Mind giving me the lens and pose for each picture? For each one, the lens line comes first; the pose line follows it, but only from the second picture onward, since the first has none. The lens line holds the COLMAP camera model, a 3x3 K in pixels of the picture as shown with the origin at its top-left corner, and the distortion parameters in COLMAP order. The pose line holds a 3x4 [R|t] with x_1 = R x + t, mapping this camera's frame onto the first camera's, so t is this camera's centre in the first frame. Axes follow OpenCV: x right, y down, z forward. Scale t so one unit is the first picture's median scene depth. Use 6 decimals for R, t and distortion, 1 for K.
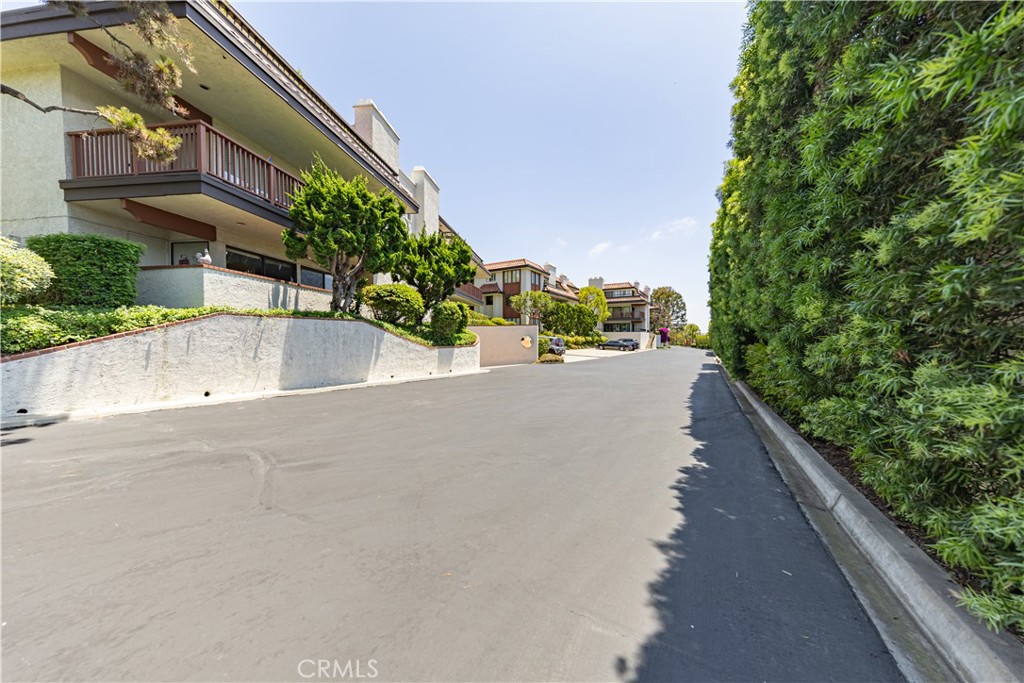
lens RADIAL K [[323.1, 0, 516.0], [0, 323.1, 342.2], [0, 0, 1]] dist [0.000531, 0.000032]
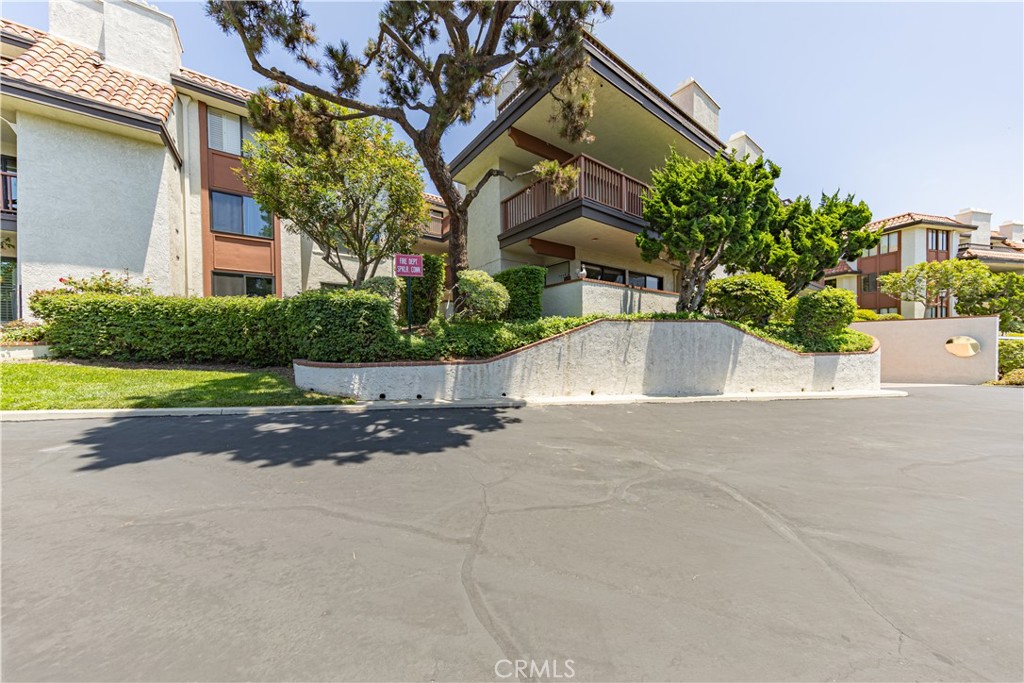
lens RADIAL K [[323.1, 0, 507.2], [0, 323.1, 341.2], [0, 0, 1]] dist [0.000531, 0.000032]
pose [[0.684273, -0.002178, -0.729223, -0.288170], [-0.004396, 0.999965, -0.007112, -0.007023], [0.729213, 0.008072, 0.684239, 0.024008]]
